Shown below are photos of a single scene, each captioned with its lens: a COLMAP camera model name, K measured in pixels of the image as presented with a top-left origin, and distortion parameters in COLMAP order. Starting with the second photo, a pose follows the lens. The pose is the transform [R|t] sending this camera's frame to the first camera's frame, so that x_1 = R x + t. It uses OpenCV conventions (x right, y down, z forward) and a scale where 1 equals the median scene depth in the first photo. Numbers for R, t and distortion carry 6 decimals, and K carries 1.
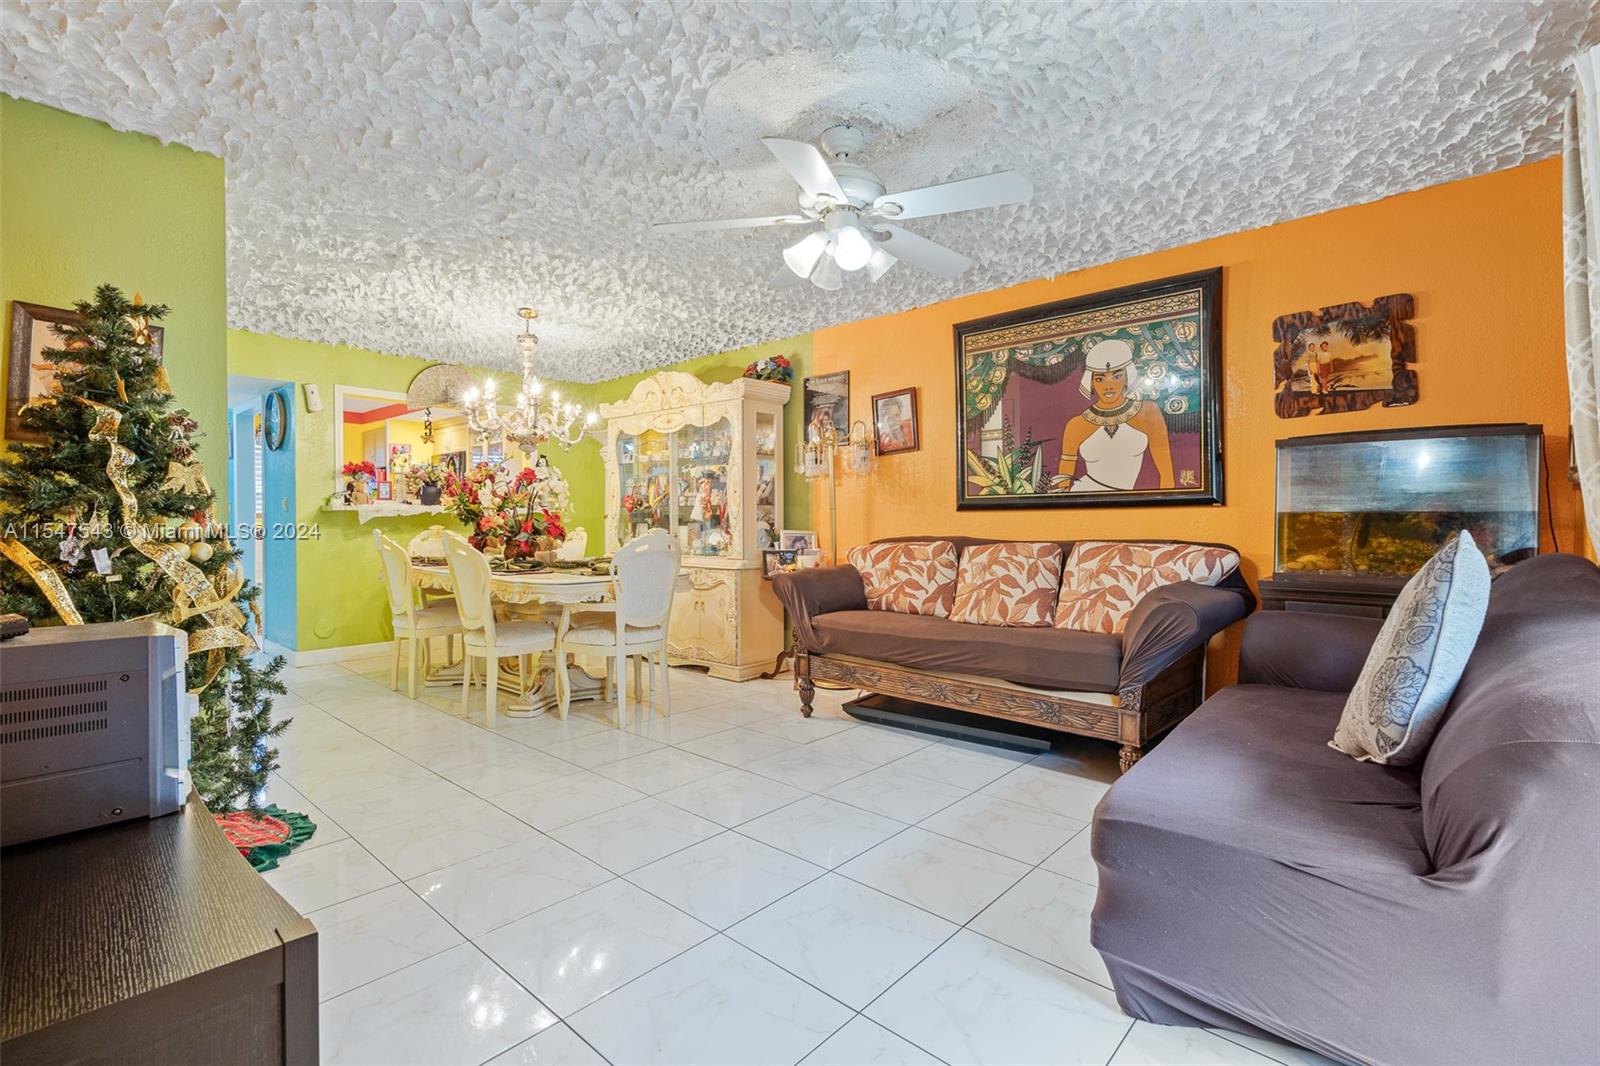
lens RADIAL K [[739.9, 0, 800.0], [0, 739.9, 533.0], [0, 0, 1]] dist [-0.003722, -0.000216]
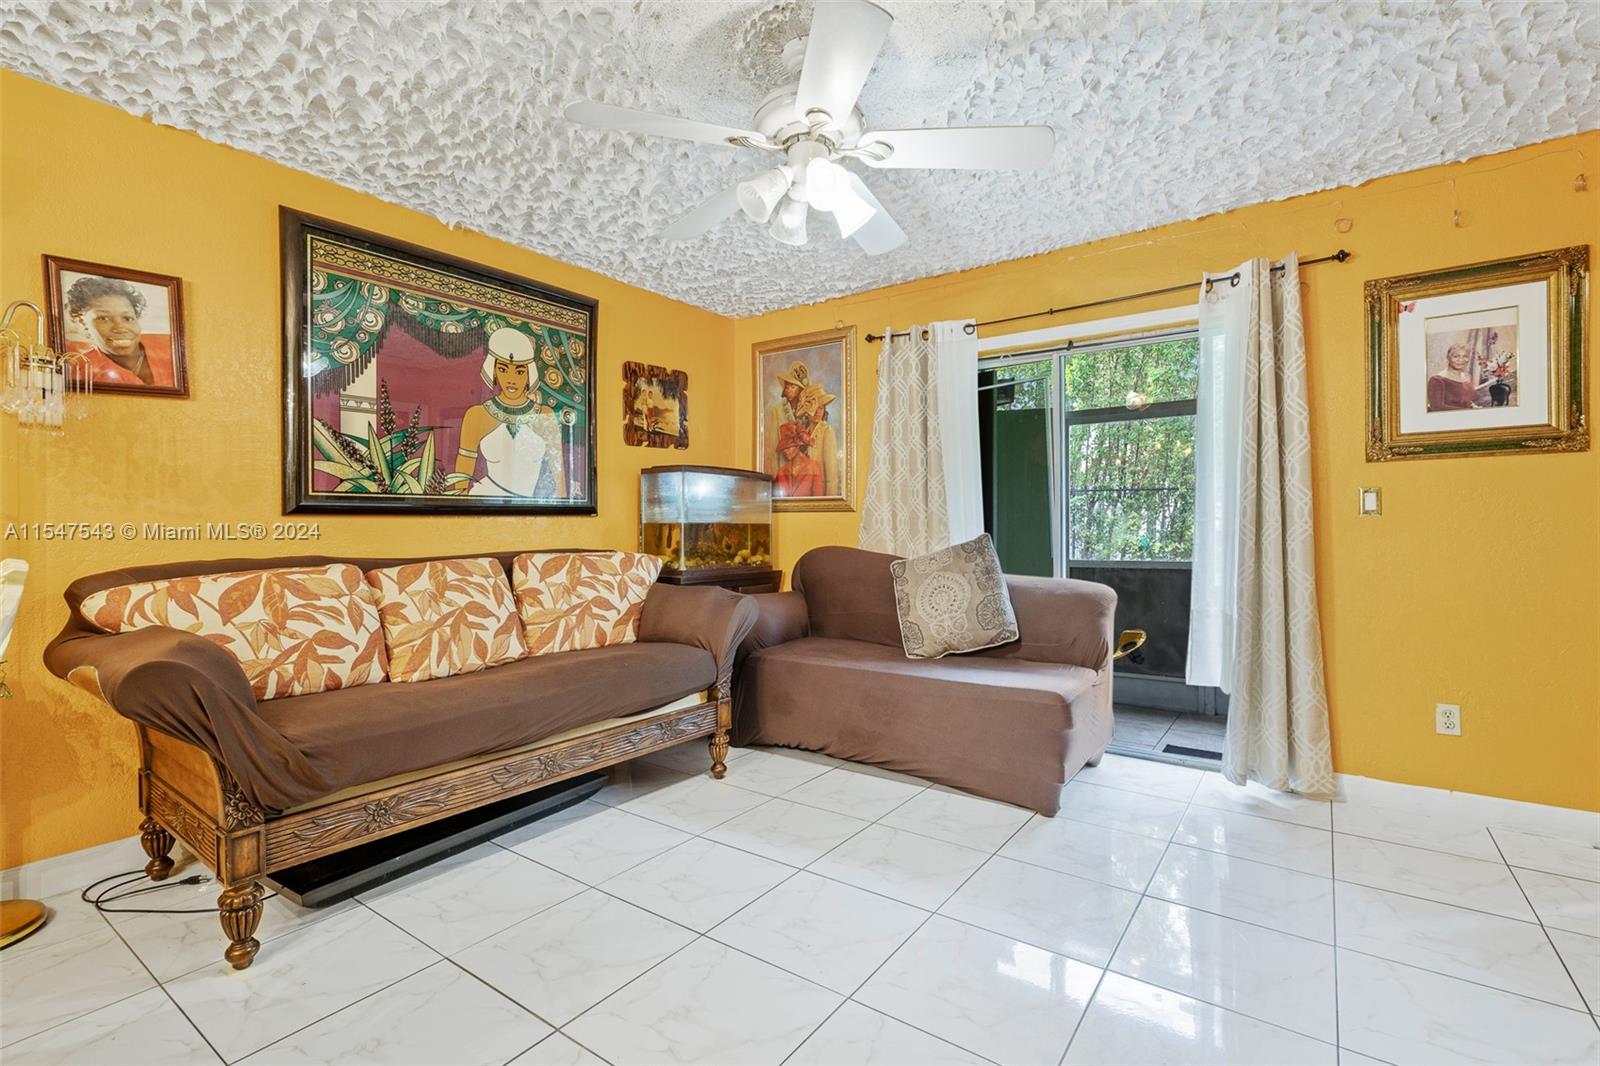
lens RADIAL K [[728.8, 0, 800.0], [0, 728.8, 533.0], [0, 0, 1]] dist [0.000234, 0.000450]
pose [[-0.108844, -0.005599, 0.994043, -0.448756], [0.019182, 0.999786, 0.007731, -0.012004], [-0.993874, 0.019909, -0.108713, 0.675370]]
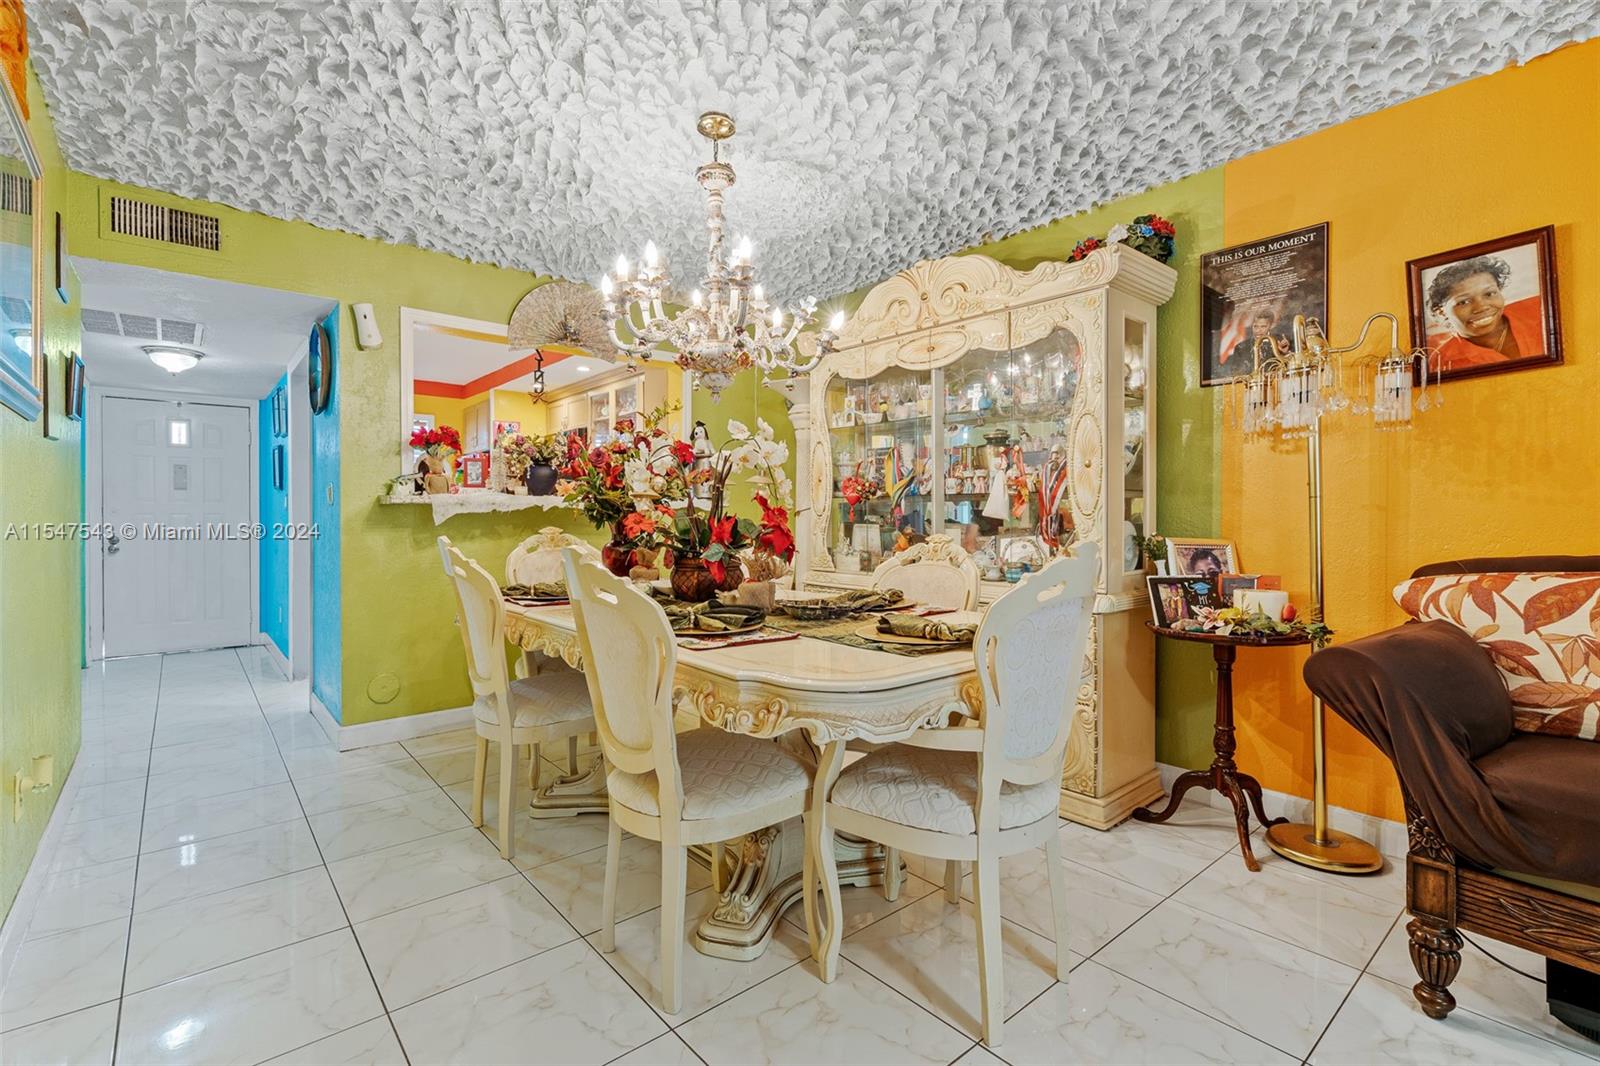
lens RADIAL K [[725.4, 0, 796.2], [0, 725.4, 530.2], [0, 0, 1]] dist [-0.001851, -0.000205]
pose [[0.991581, 0.002699, -0.129463, -0.268895], [-0.002861, 0.999995, -0.001067, -0.009836], [0.129460, 0.001429, 0.991584, 0.545985]]
